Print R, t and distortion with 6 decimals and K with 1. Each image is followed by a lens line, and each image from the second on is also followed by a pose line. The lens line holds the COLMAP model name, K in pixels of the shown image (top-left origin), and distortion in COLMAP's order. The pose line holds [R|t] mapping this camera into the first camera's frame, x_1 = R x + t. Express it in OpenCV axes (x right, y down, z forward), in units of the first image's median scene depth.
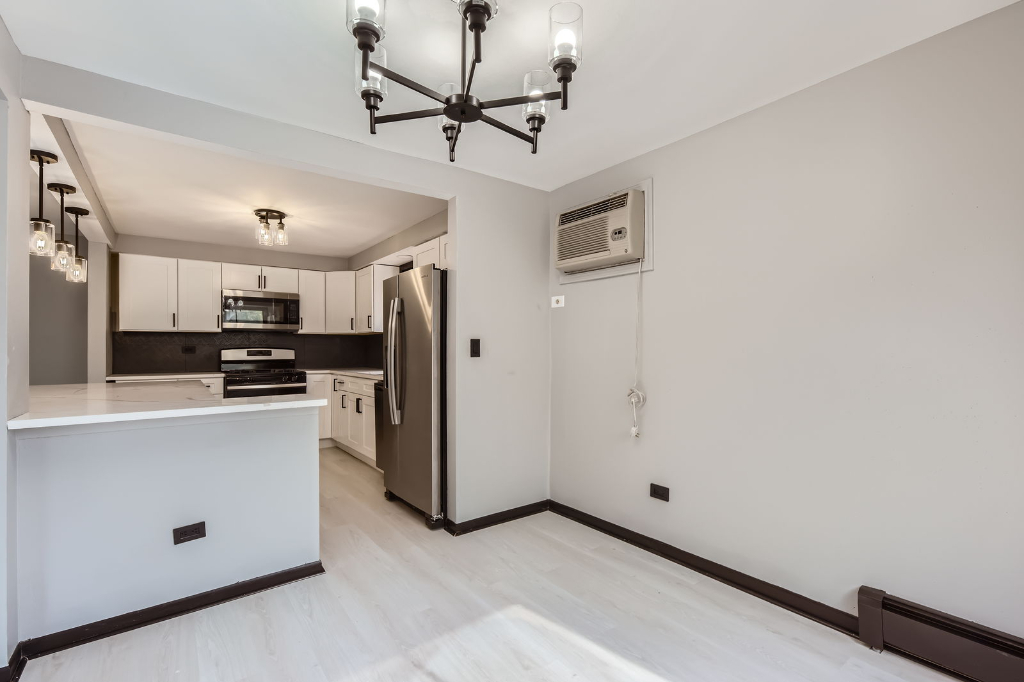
lens RADIAL K [[457.4, 0, 517.6], [0, 457.4, 351.2], [0, 0, 1]] dist [-0.000955, -0.000202]
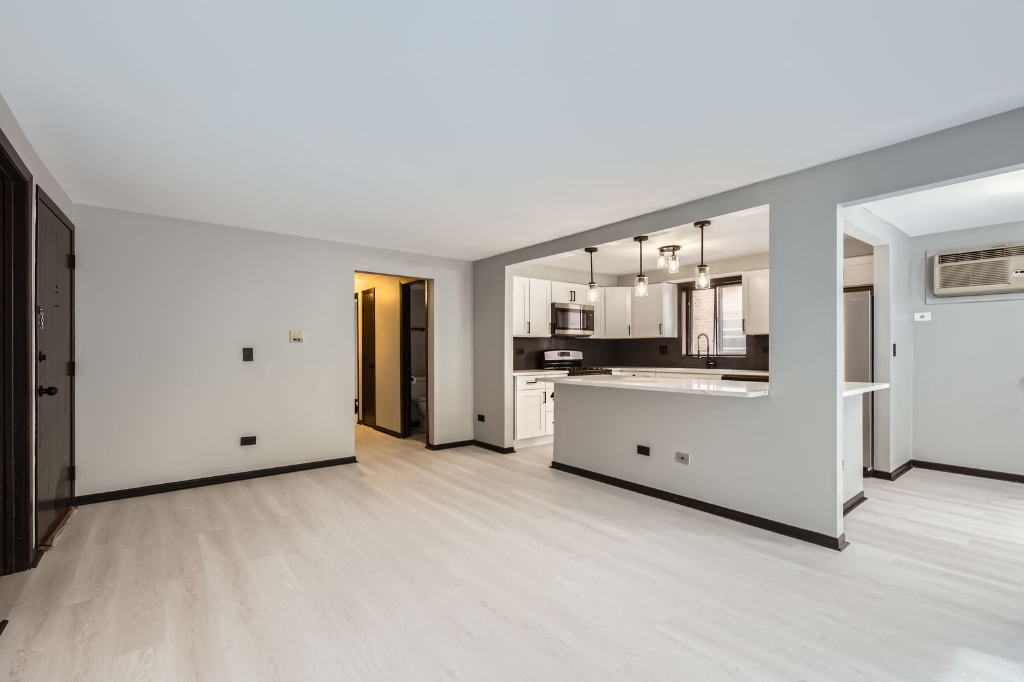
lens RADIAL K [[457.4, 0, 517.6], [0, 457.4, 351.2], [0, 0, 1]] dist [-0.000955, -0.000202]
pose [[0.999815, 0.000456, 0.019246, -0.797276], [-0.000409, 0.999997, -0.002459, -0.001164], [-0.019247, 0.002450, 0.999812, -0.237751]]
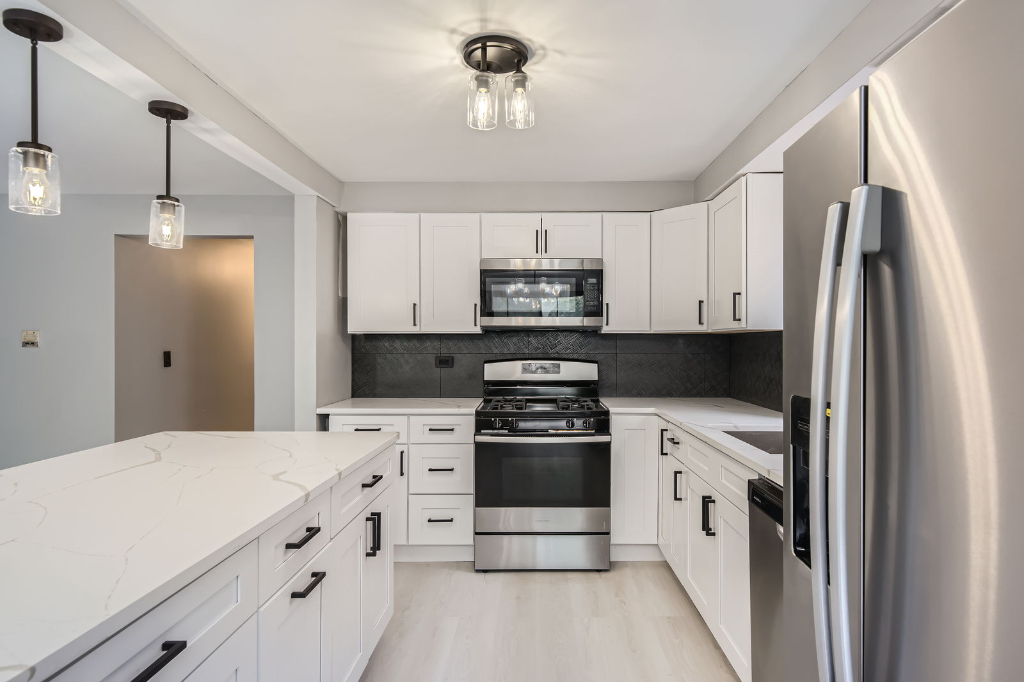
lens RADIAL K [[579.9, 0, 536.4], [0, 579.9, 341.6], [0, 0, 1]] dist [0.003018, -0.000272]
pose [[0.795340, 0.002261, -0.606160, -0.151901], [-0.006246, 0.999971, -0.004465, -0.029674], [0.606132, 0.007337, 0.795331, 0.480316]]
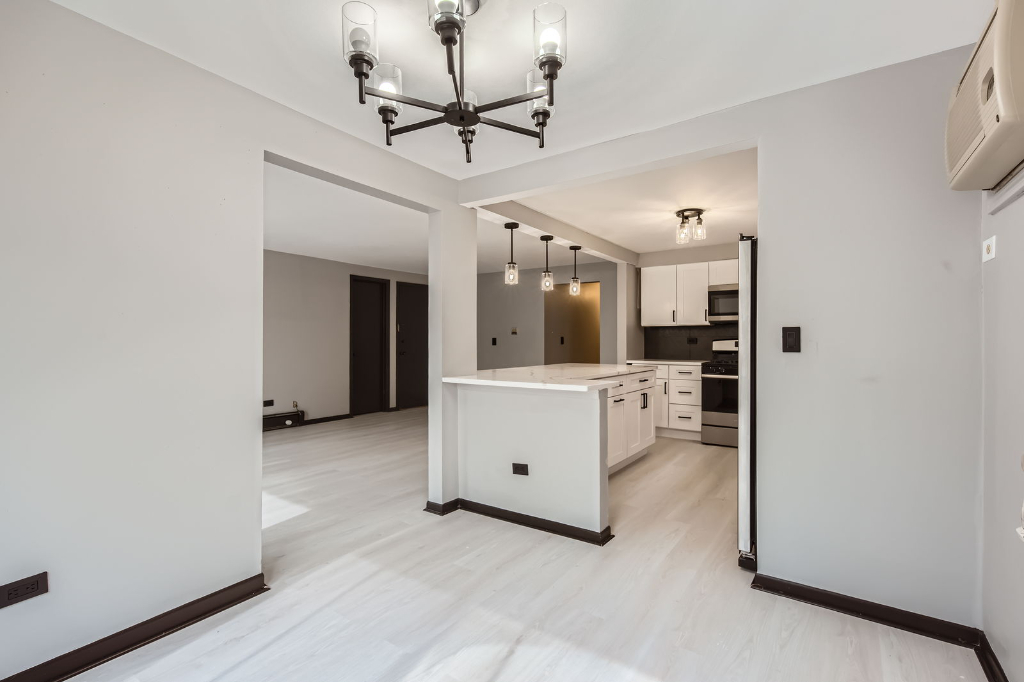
lens RADIAL K [[465.2, 0, 529.4], [0, 465.2, 338.9], [0, 0, 1]] dist [-0.001673, -0.000212]
pose [[0.322899, -0.000046, -0.946433, 0.287026], [-0.007486, 0.999969, -0.002603, -0.001976], [0.946404, 0.007925, 0.322889, 0.240255]]
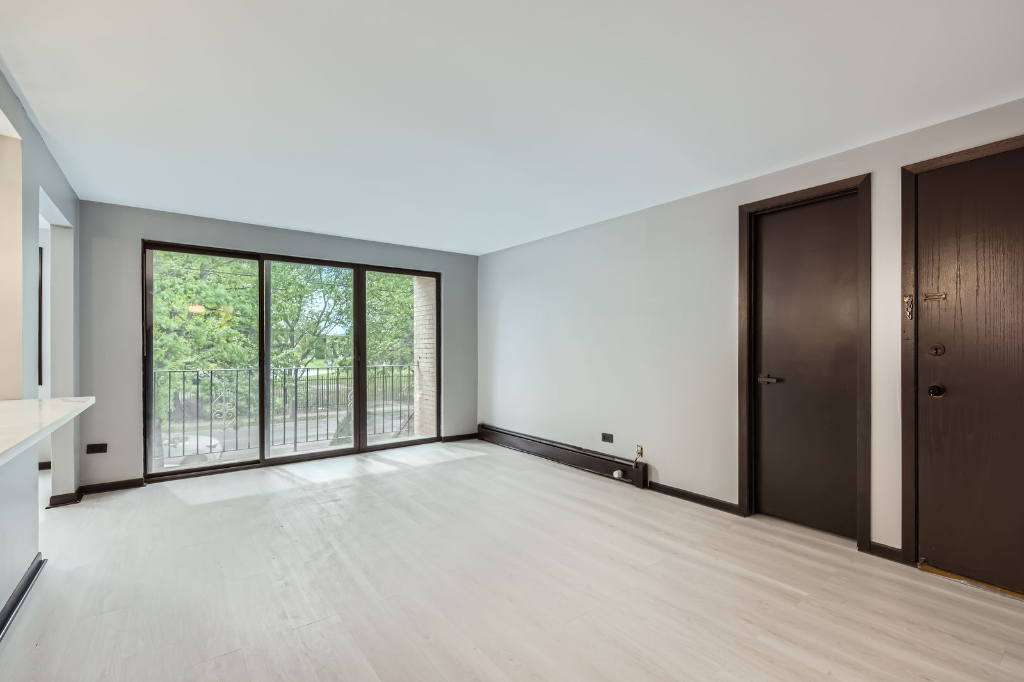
lens RADIAL K [[457.4, 0, 517.6], [0, 457.4, 351.2], [0, 0, 1]] dist [-0.000955, -0.000202]
pose [[-0.999997, 0.000405, 0.002544, -0.931632], [0.000417, 0.999988, 0.004801, 0.003643], [-0.002542, 0.004802, -0.999985, 0.839381]]
